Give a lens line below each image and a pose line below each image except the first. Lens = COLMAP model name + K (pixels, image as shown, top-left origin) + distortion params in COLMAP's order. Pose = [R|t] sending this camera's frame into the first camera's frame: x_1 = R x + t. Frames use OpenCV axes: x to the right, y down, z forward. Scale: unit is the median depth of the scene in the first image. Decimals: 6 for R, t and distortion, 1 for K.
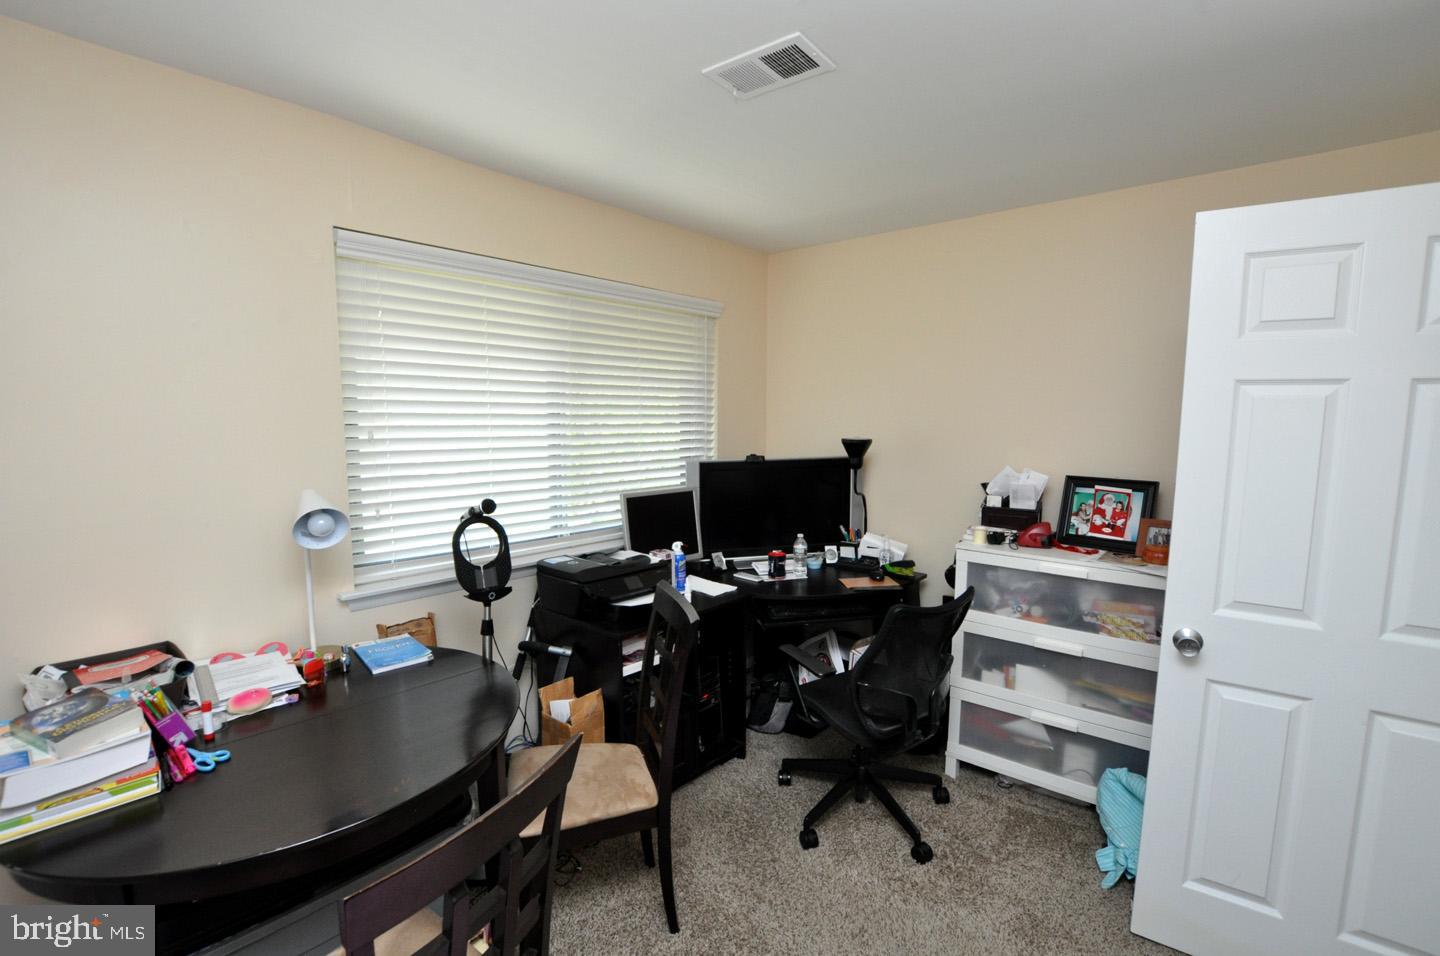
lens RADIAL K [[631.5, 0, 724.8], [0, 631.5, 480.2], [0, 0, 1]] dist [-0.036788, 0.005410]
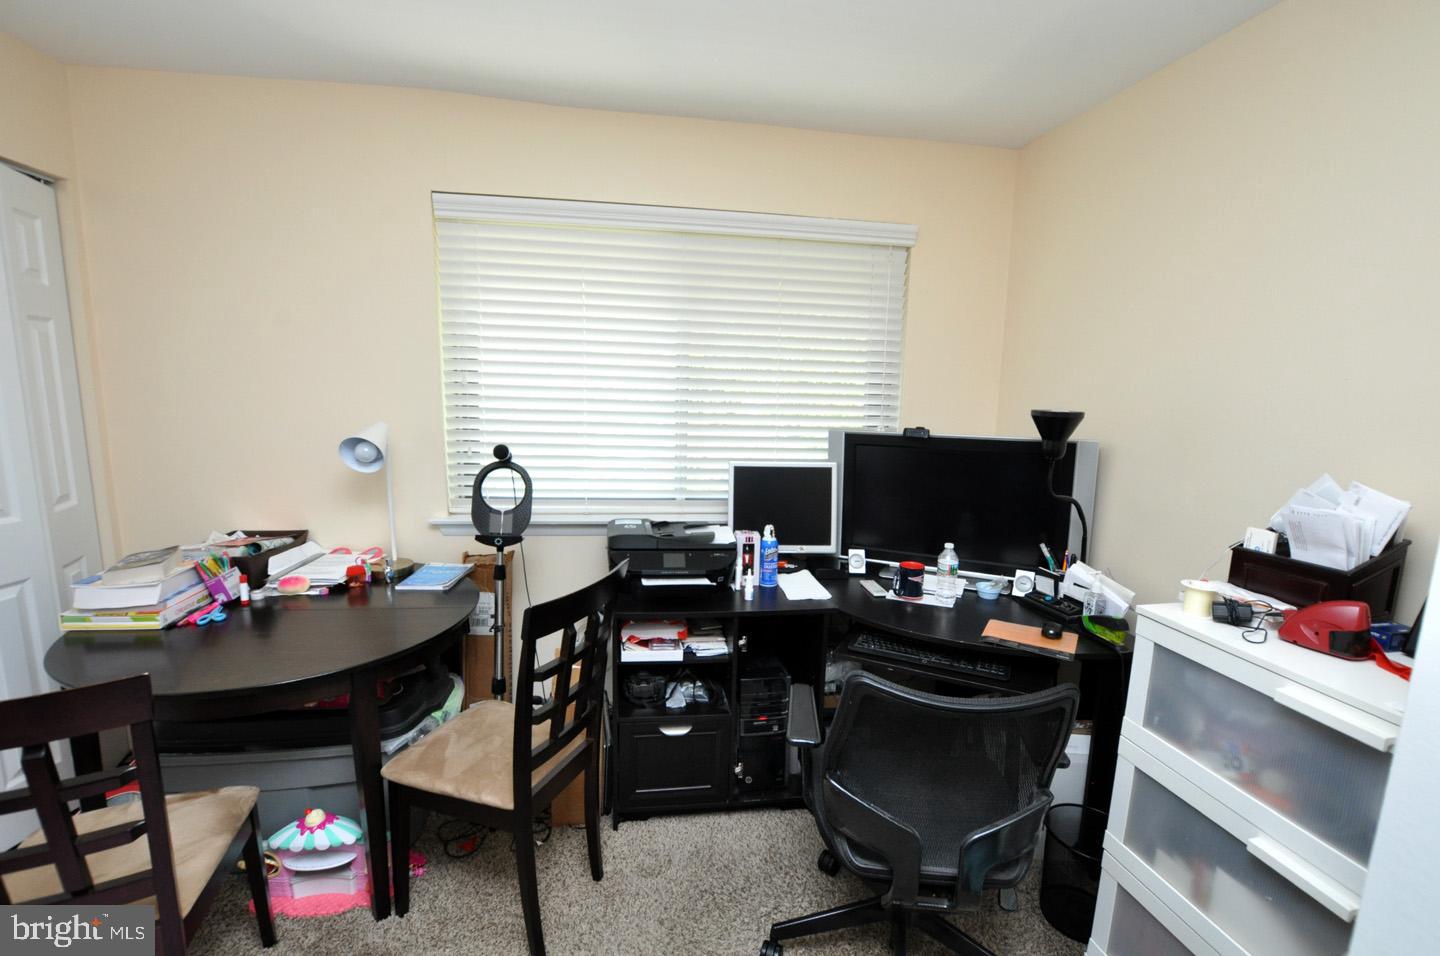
lens RADIAL K [[631.5, 0, 724.8], [0, 631.5, 480.2], [0, 0, 1]] dist [-0.036788, 0.005410]
pose [[0.769015, 0.110670, -0.629578, 0.378459], [-0.088493, 0.993847, 0.066610, -0.009167], [0.633076, 0.004489, 0.774077, 0.321065]]
